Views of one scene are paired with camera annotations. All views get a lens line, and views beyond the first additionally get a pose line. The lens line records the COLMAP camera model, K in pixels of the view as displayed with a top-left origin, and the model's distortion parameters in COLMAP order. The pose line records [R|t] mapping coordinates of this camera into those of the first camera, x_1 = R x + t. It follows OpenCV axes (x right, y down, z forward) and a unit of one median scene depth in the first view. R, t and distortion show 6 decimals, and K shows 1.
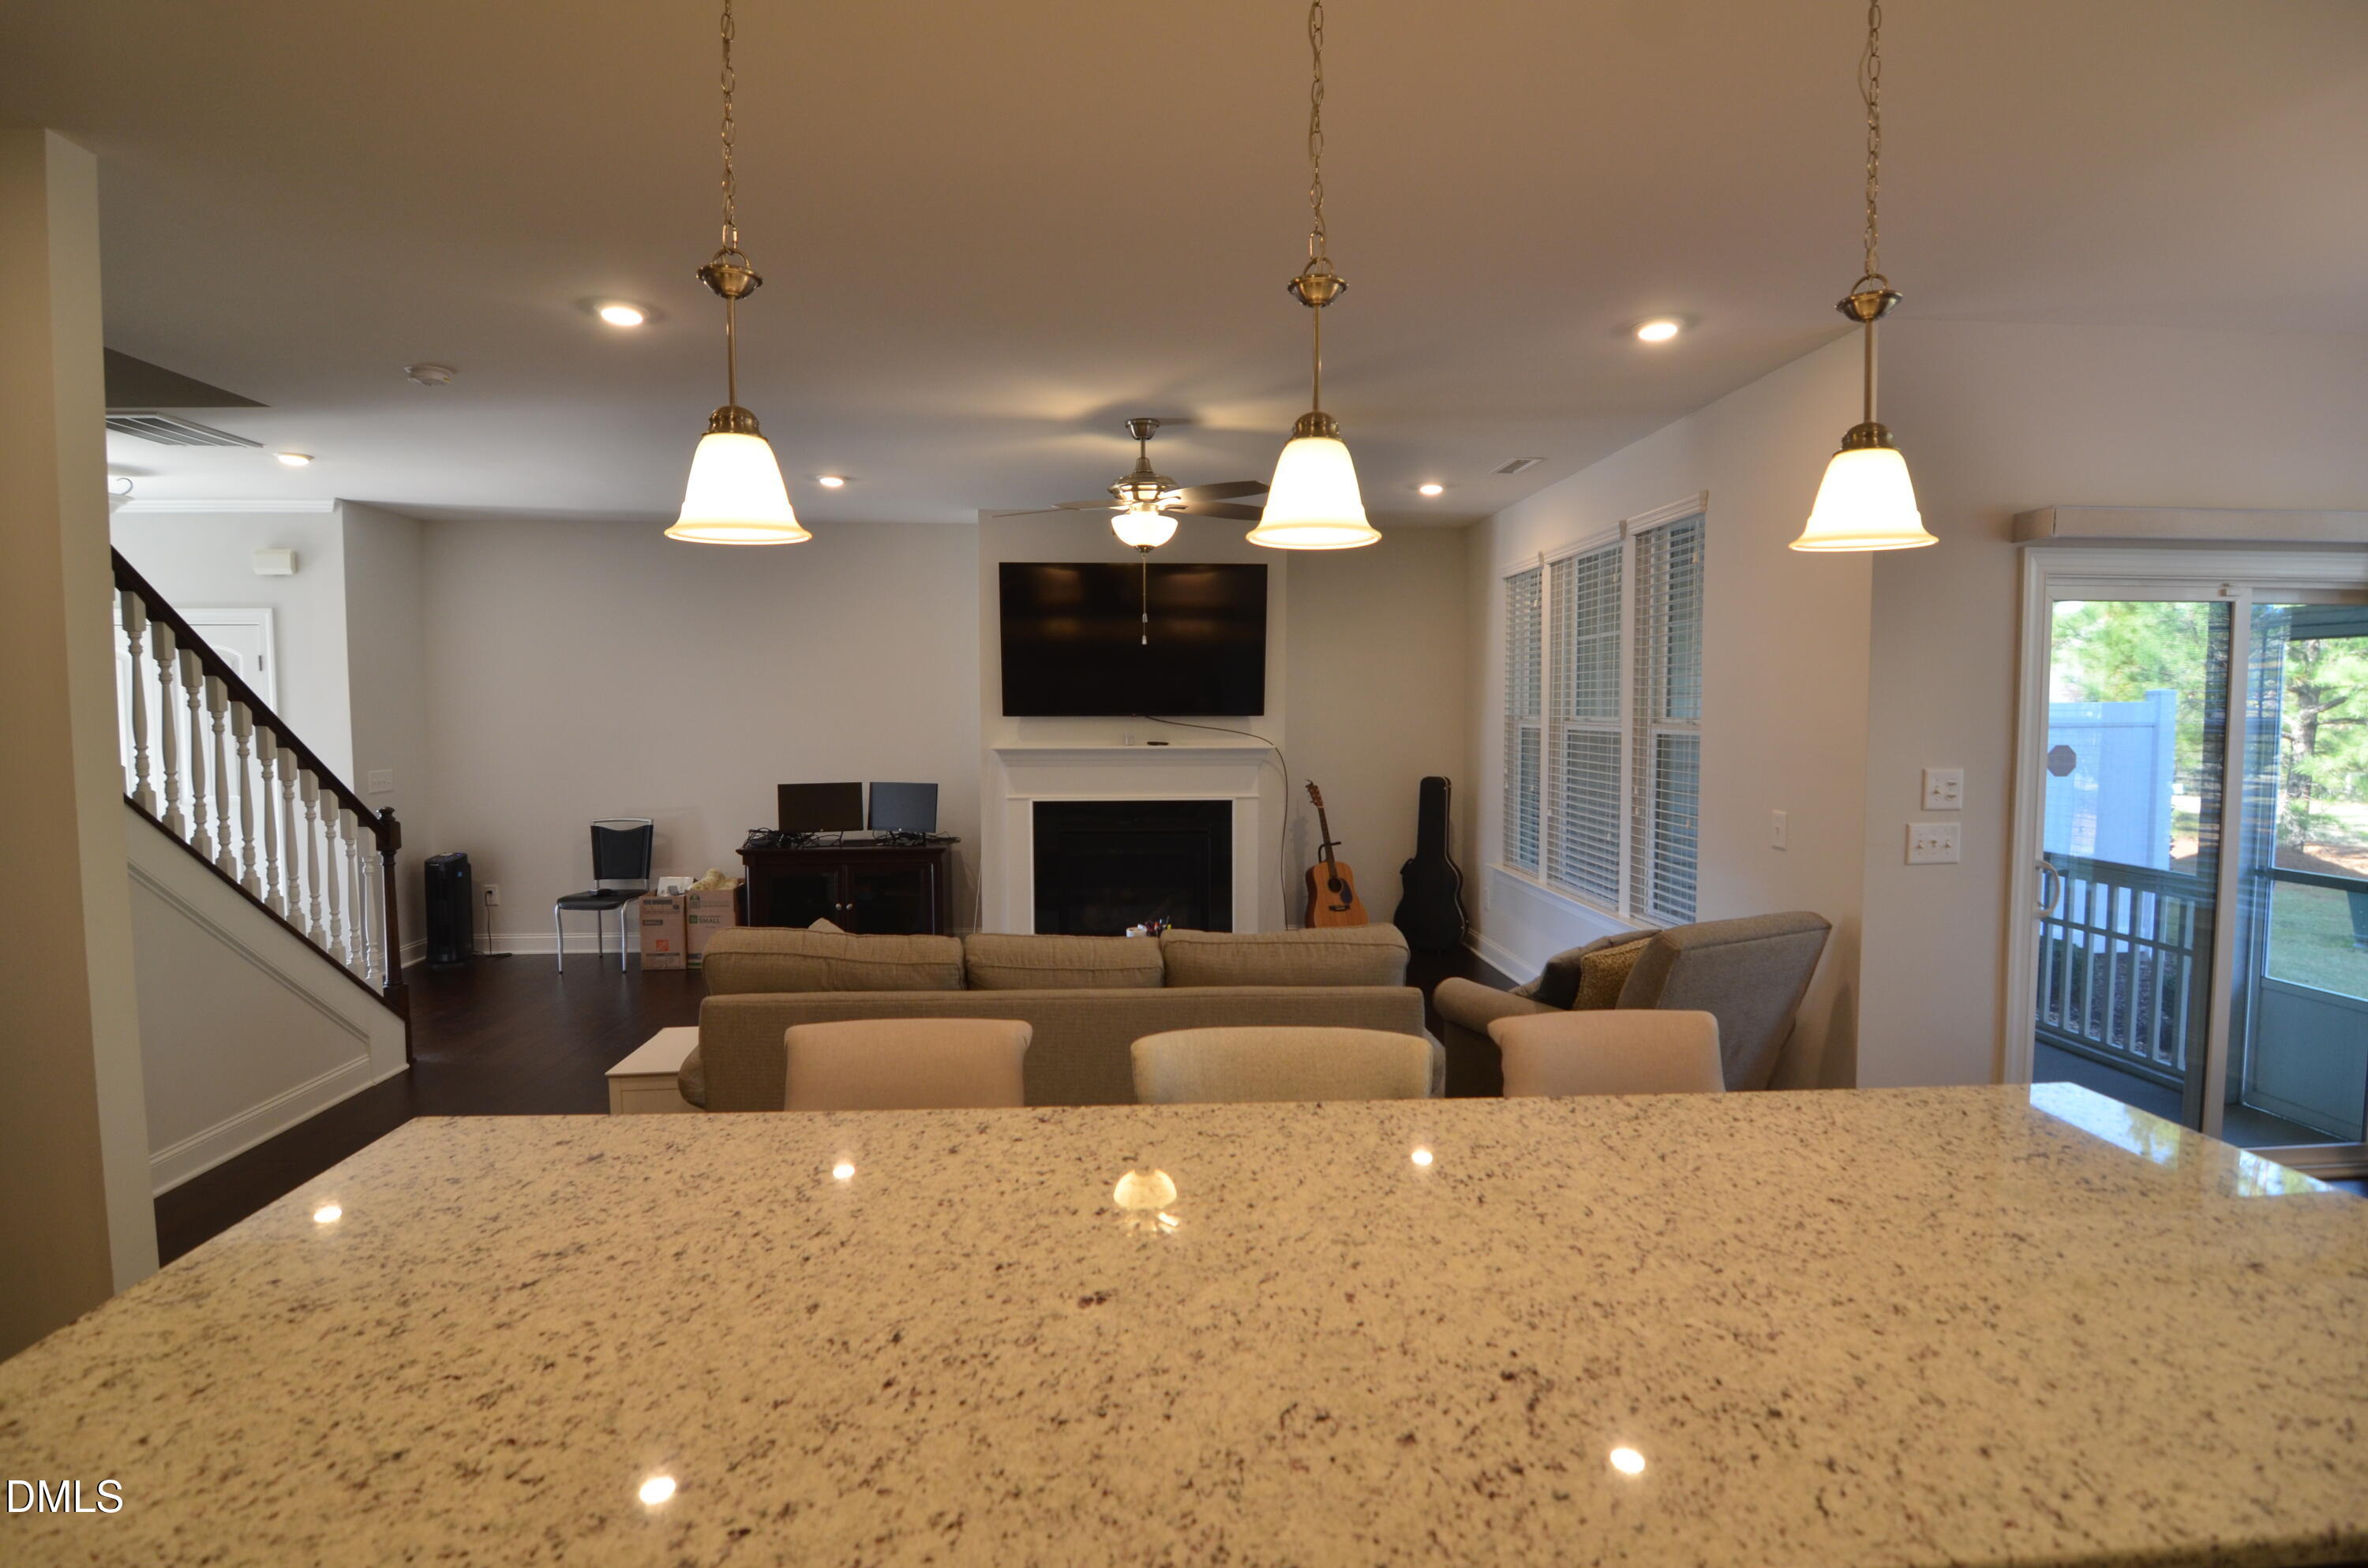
lens RADIAL K [[1133.9, 0, 1167.7], [0, 1133.9, 769.9], [0, 0, 1]] dist [-0.013613, -0.005281]
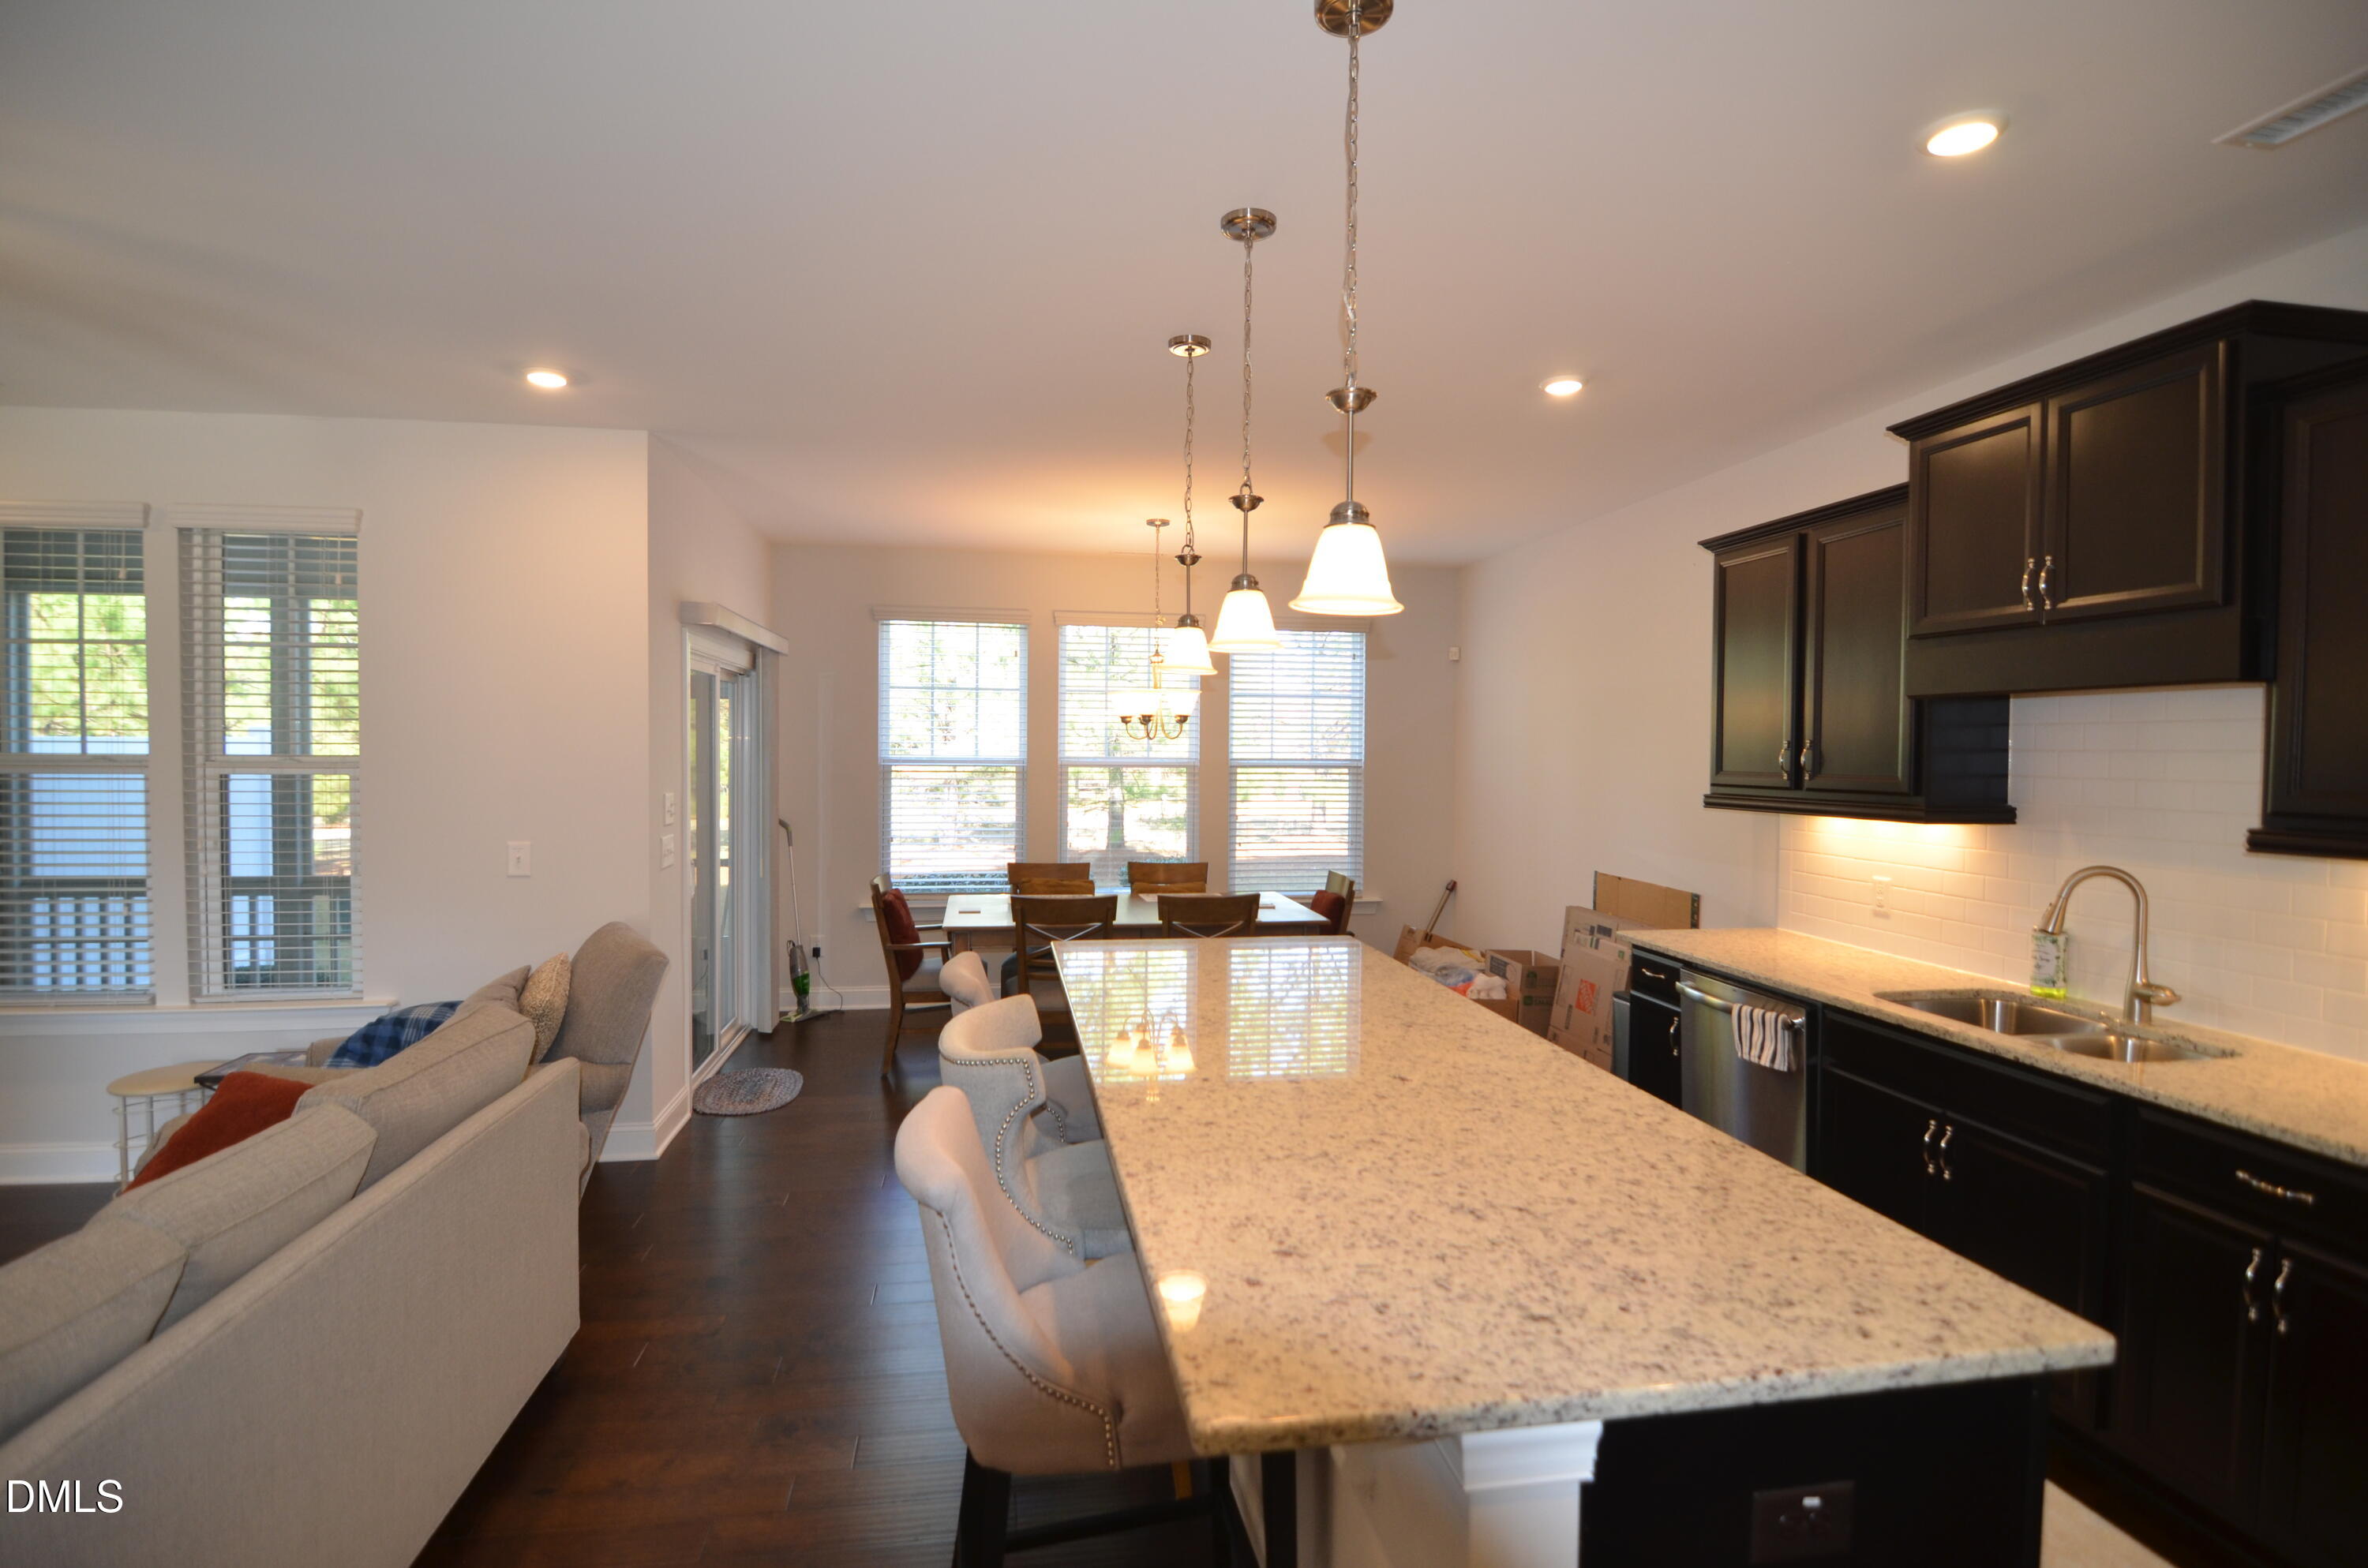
lens RADIAL K [[1133.9, 0, 1182.2], [0, 1133.9, 782.5], [0, 0, 1]] dist [-0.013613, -0.005281]
pose [[-0.108519, -0.028606, 0.993683, -1.201311], [0.049492, 0.998191, 0.034141, -0.053363], [-0.992862, 0.052884, -0.106907, 1.009967]]
